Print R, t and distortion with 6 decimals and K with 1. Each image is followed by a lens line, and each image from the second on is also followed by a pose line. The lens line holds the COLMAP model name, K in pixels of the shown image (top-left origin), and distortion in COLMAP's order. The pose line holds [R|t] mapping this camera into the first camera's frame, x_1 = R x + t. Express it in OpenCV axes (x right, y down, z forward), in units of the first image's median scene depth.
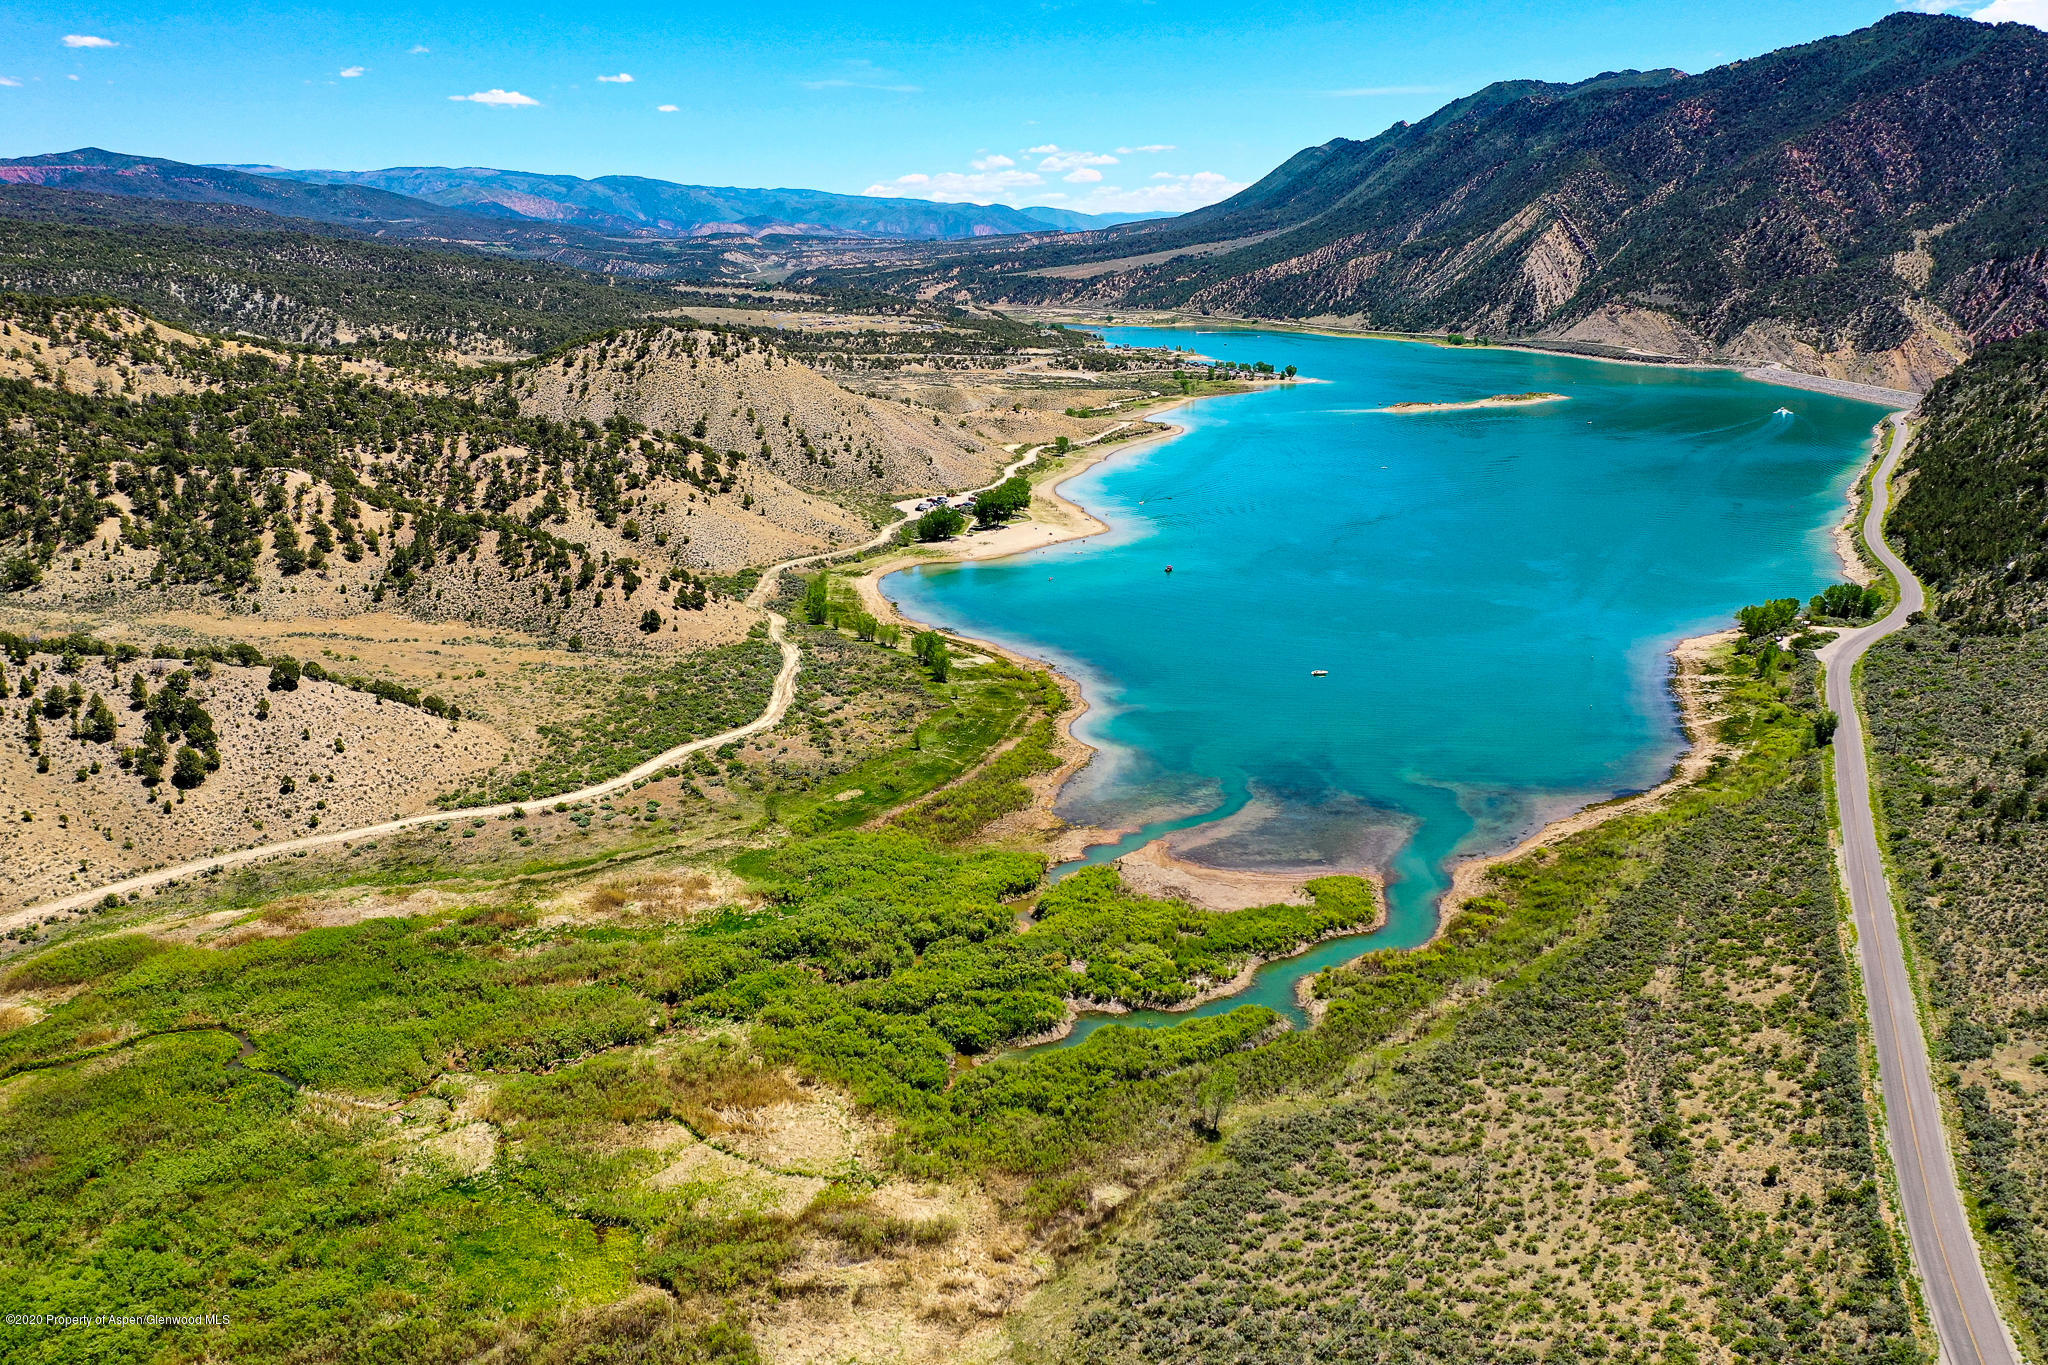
lens RADIAL K [[1647.1, 0, 982.1], [0, 1647.1, 683.7], [0, 0, 1]] dist [0.000542, 0.000636]
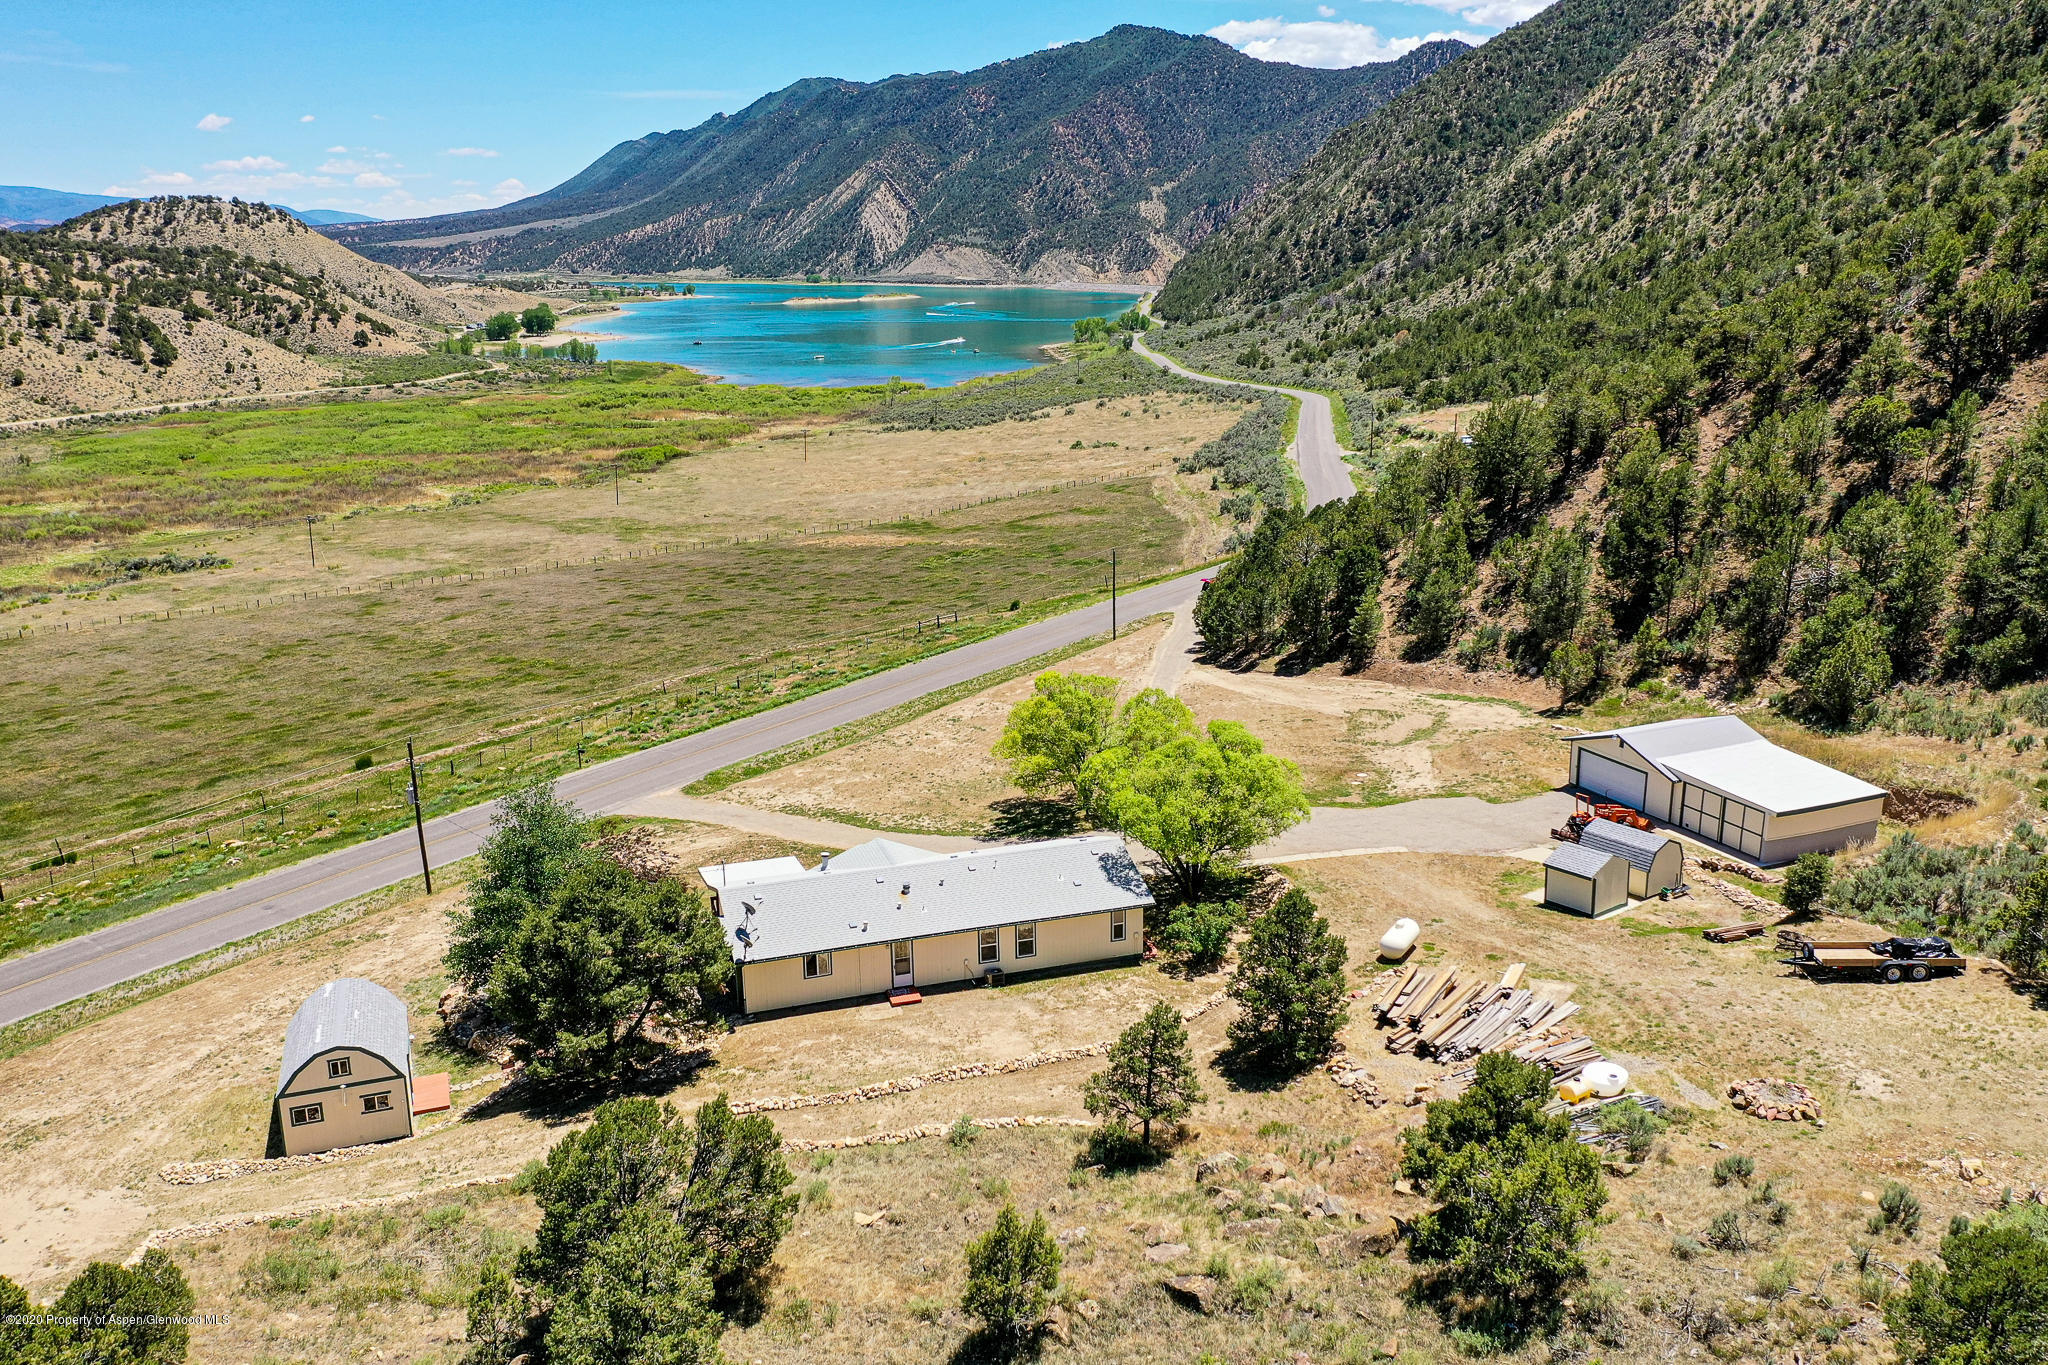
lens RADIAL K [[1611.8, 0, 1031.0], [0, 1611.8, 644.2], [0, 0, 1]] dist [0.006965, -0.005213]
pose [[0.910998, -0.100277, 0.400034, -0.049901], [0.106269, 0.994311, 0.007239, 0.051594], [-0.398484, 0.035916, 0.916472, -0.087103]]
